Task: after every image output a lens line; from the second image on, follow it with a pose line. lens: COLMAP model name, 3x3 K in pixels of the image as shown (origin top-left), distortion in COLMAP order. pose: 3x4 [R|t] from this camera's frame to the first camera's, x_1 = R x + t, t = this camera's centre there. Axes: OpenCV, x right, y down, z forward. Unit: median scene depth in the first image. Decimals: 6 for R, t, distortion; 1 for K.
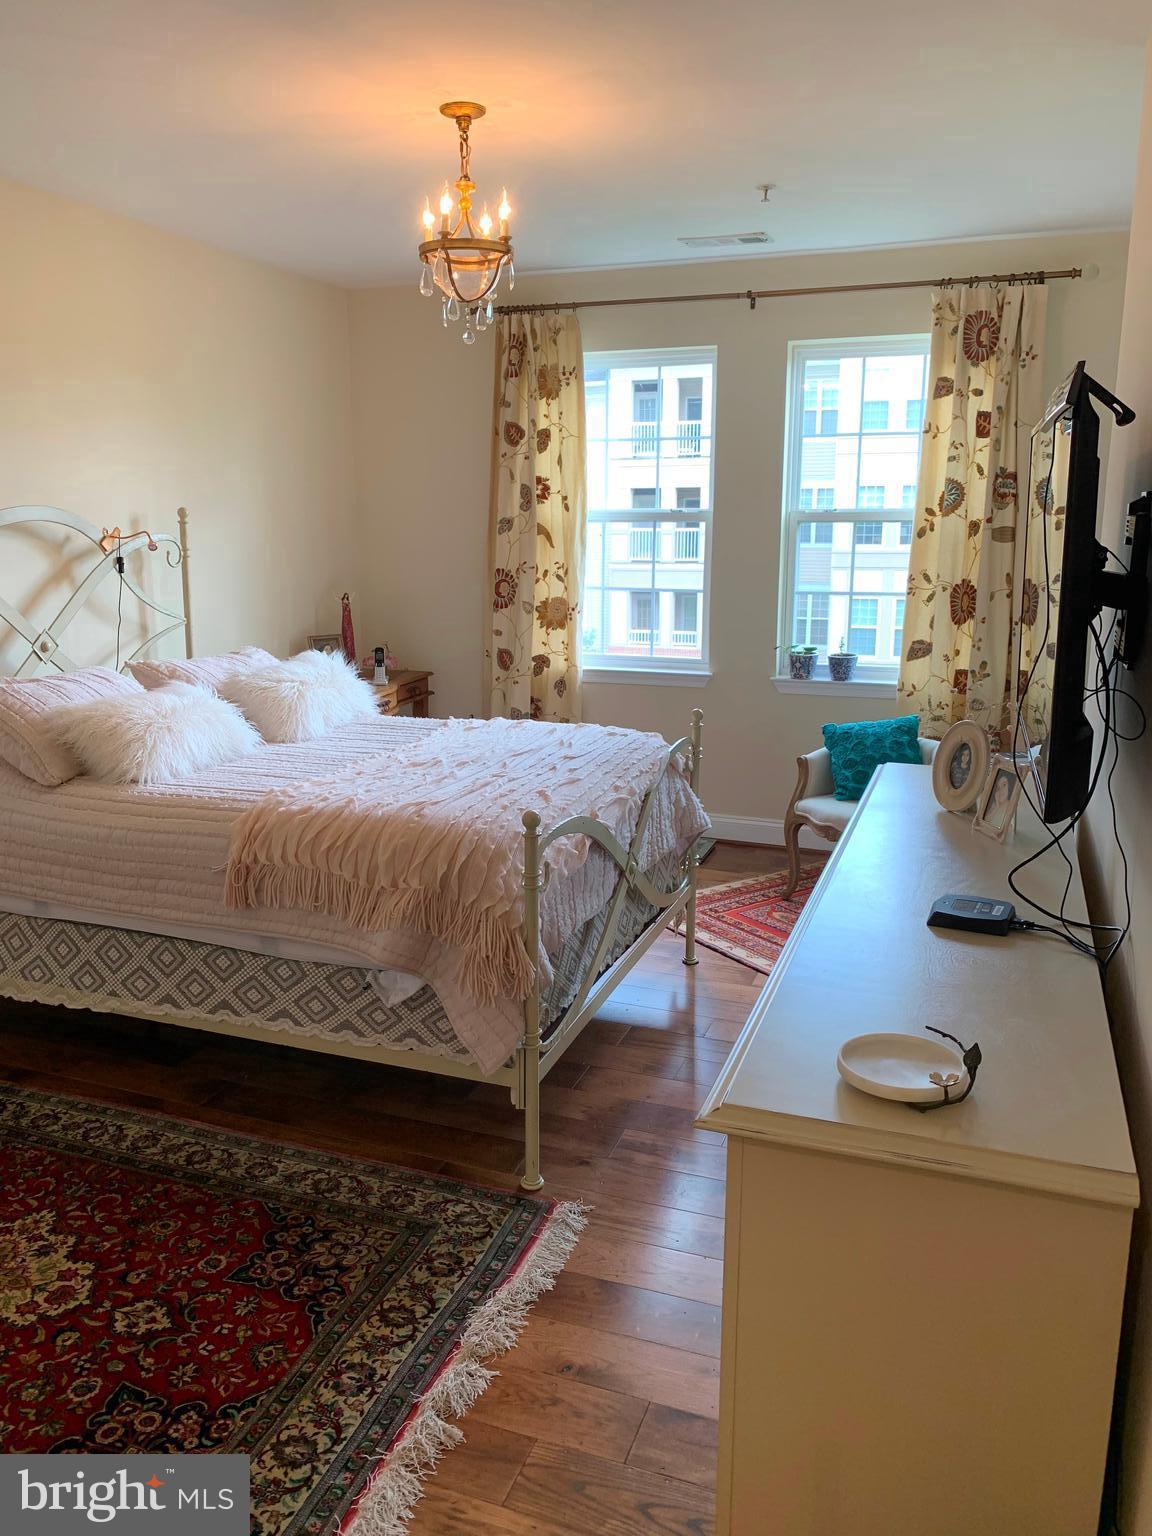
lens RADIAL K [[1151.7, 0, 567.6], [0, 1151.7, 768.6], [0, 0, 1]] dist [0.137893, -0.380280]
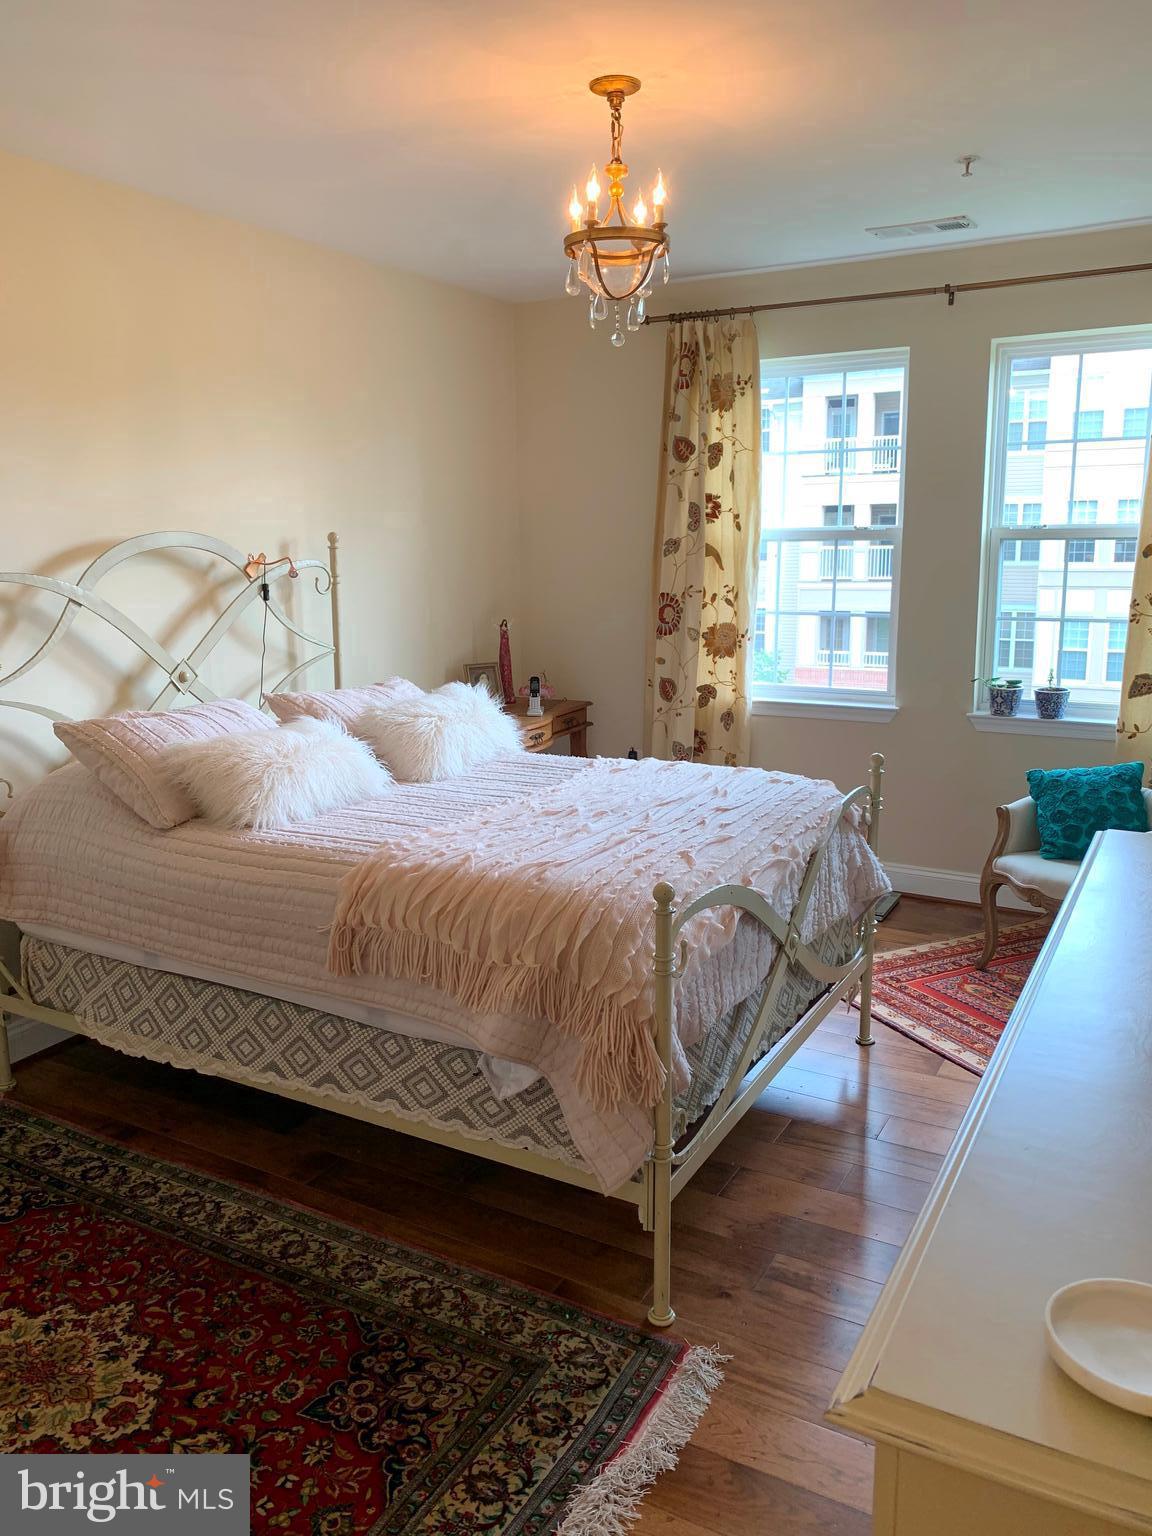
lens RADIAL K [[1179.5, 0, 572.8], [0, 1179.5, 766.0], [0, 0, 1]] dist [0.041282, -0.062075]
pose [[0.988670, 0.018810, -0.148924, 0.023965], [-0.022197, 0.999531, -0.021116, -0.023753], [0.148457, 0.024183, 0.988623, 0.109529]]
